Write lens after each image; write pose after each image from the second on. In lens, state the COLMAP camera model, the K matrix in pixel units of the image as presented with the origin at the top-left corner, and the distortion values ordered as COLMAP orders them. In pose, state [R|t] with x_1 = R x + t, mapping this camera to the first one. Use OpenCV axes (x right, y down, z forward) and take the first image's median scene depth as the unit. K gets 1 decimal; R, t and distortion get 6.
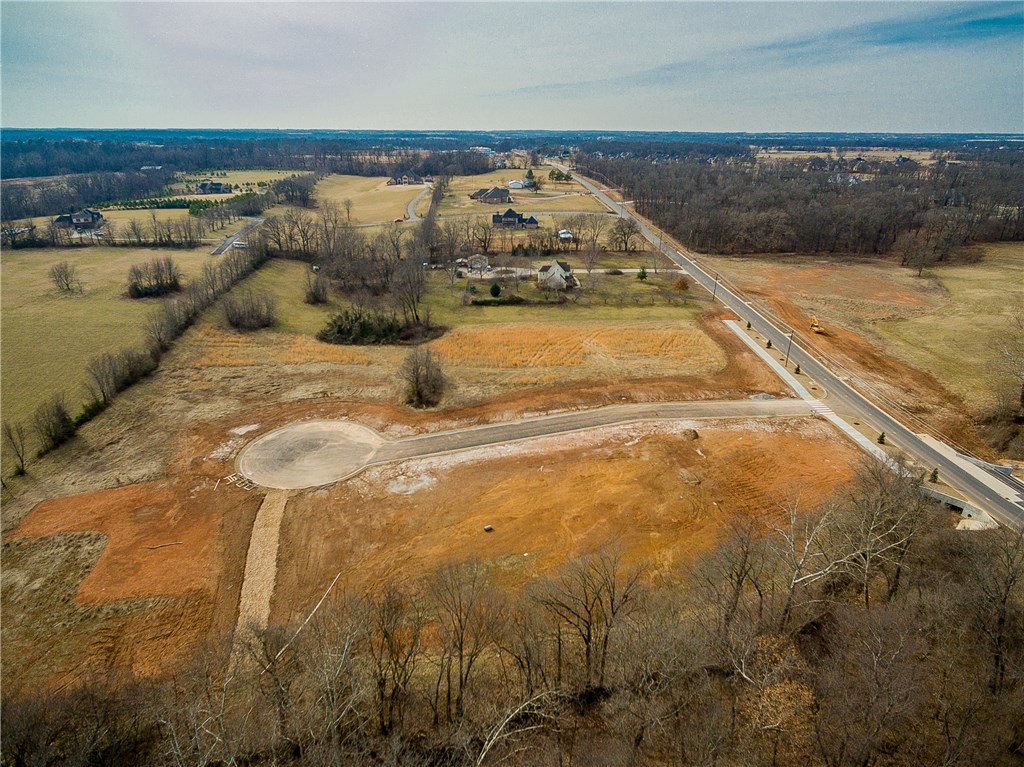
lens RADIAL K [[591.0, 0, 514.8], [0, 591.0, 380.9], [0, 0, 1]] dist [0.007078, -0.001144]
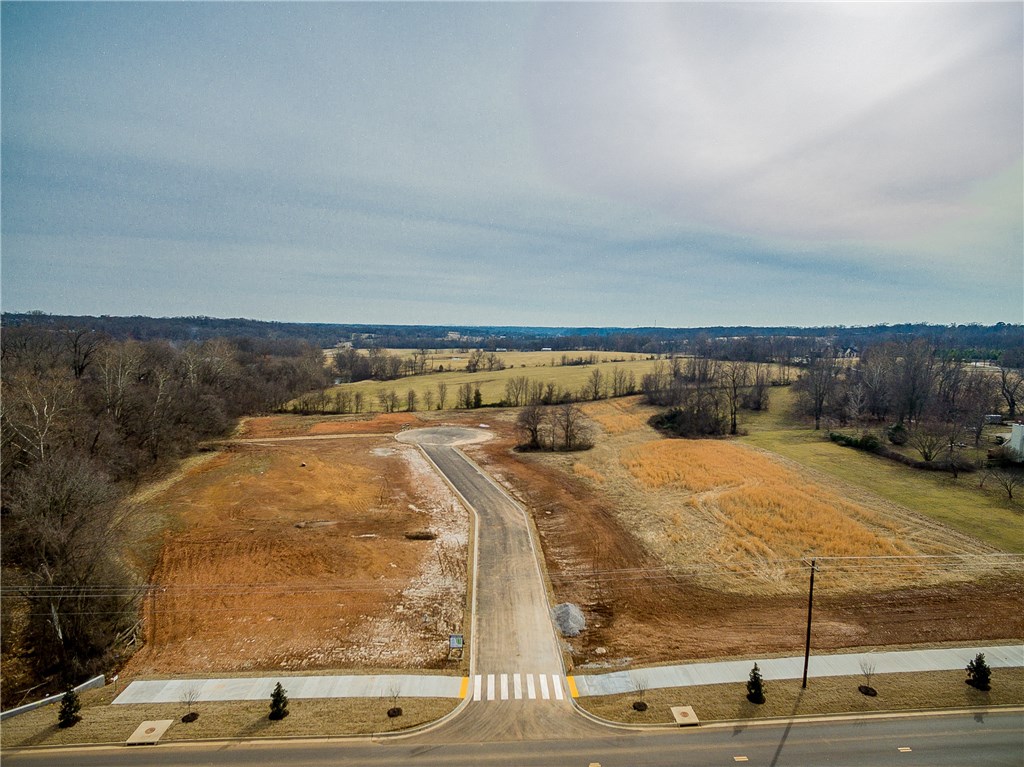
lens RADIAL K [[576.7, 0, 510.5], [0, 576.7, 387.2], [0, 0, 1]] dist [0.010787, 0.000150]
pose [[-0.020704, 0.094244, -0.995334, 0.699901], [-0.397936, 0.912515, 0.094680, -0.122374], [0.917180, 0.398039, 0.018610, 0.772634]]
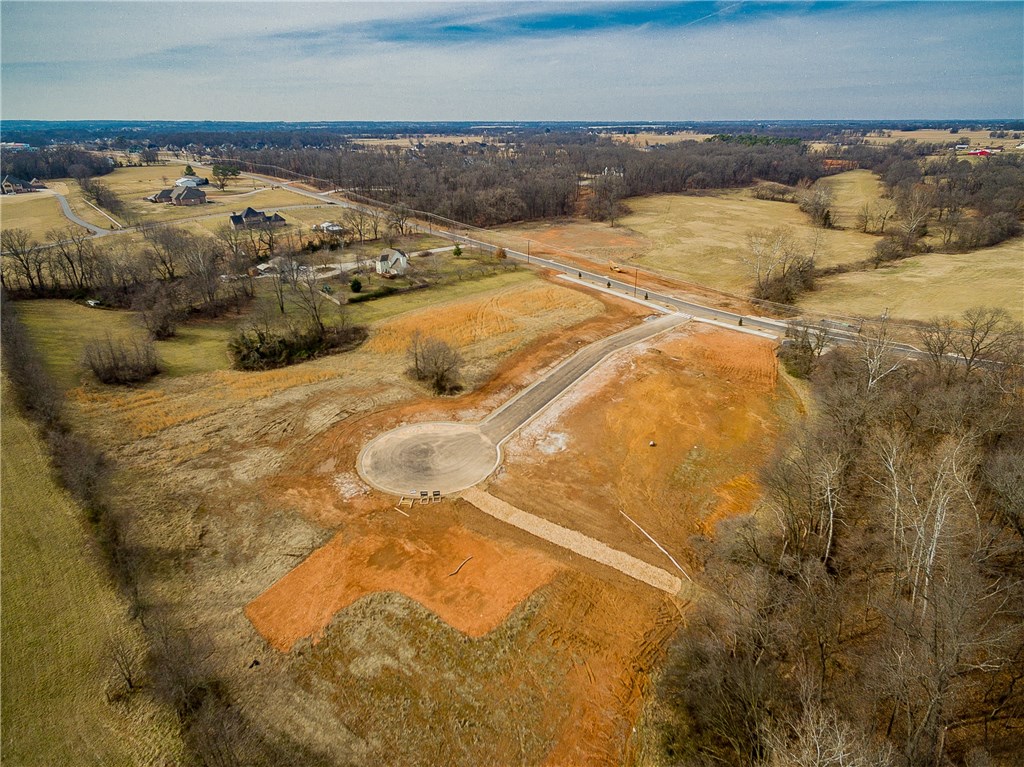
lens RADIAL K [[583.3, 0, 509.8], [0, 583.3, 386.8], [0, 0, 1]] dist [0.007897, 0.003055]
pose [[0.772675, -0.271324, 0.573896, -0.551356], [0.254612, 0.960611, 0.111352, -0.045745], [-0.581503, 0.060082, 0.811322, 0.100673]]
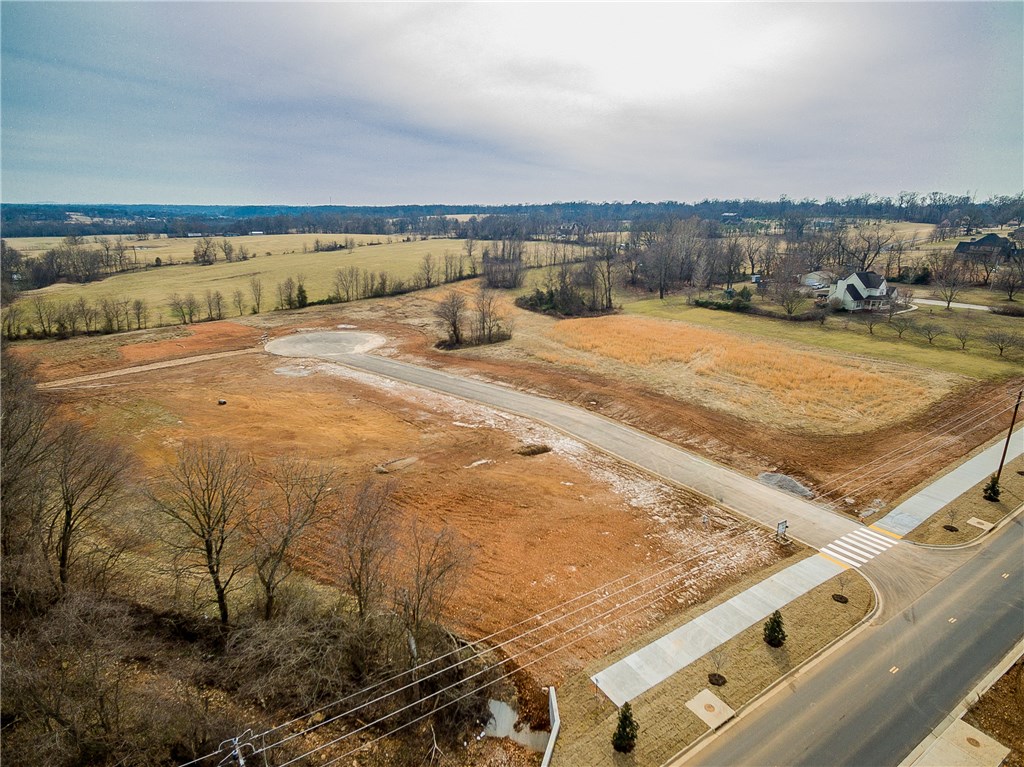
lens RADIAL K [[579.3, 0, 513.9], [0, 579.3, 401.0], [0, 0, 1]] dist [0.012586, 0.001521]
pose [[0.504910, 0.266199, -0.821099, 0.577436], [-0.334780, 0.937189, 0.097972, -0.005351], [0.795605, 0.225420, 0.562315, 0.490176]]
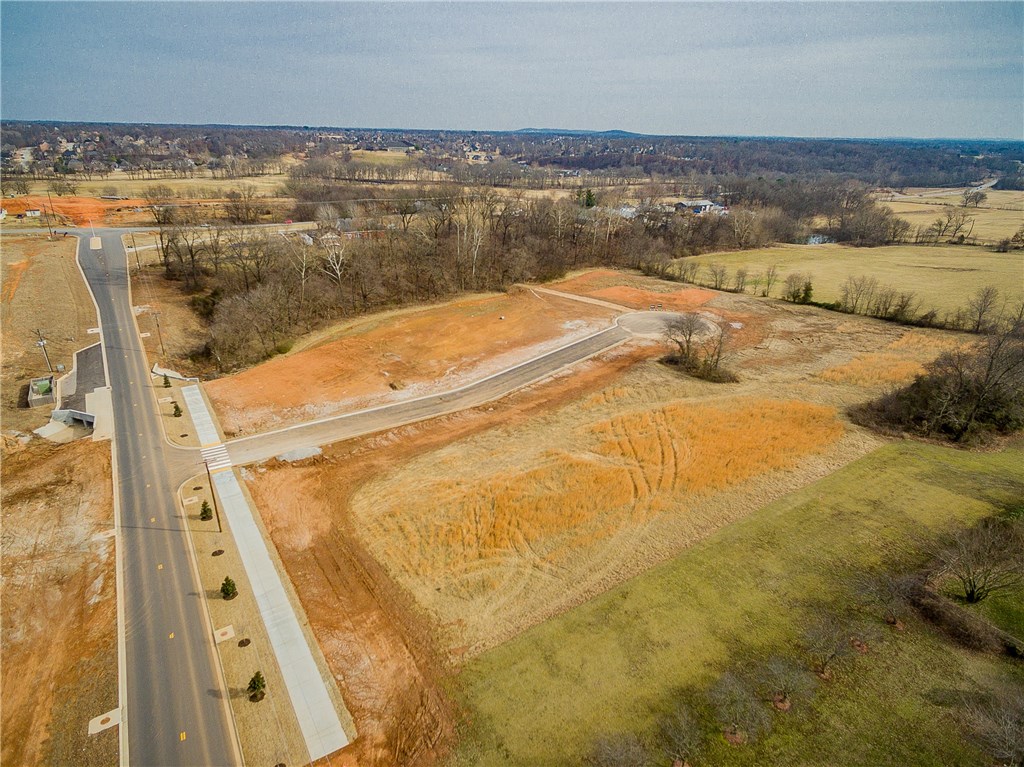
lens RADIAL K [[583.3, 0, 509.8], [0, 583.3, 386.8], [0, 0, 1]] dist [0.007897, 0.003055]
pose [[-0.866474, 0.177280, -0.466685, 0.437480], [-0.215429, 0.710525, 0.669884, -0.427883], [0.450348, 0.680975, -0.577460, 1.228373]]
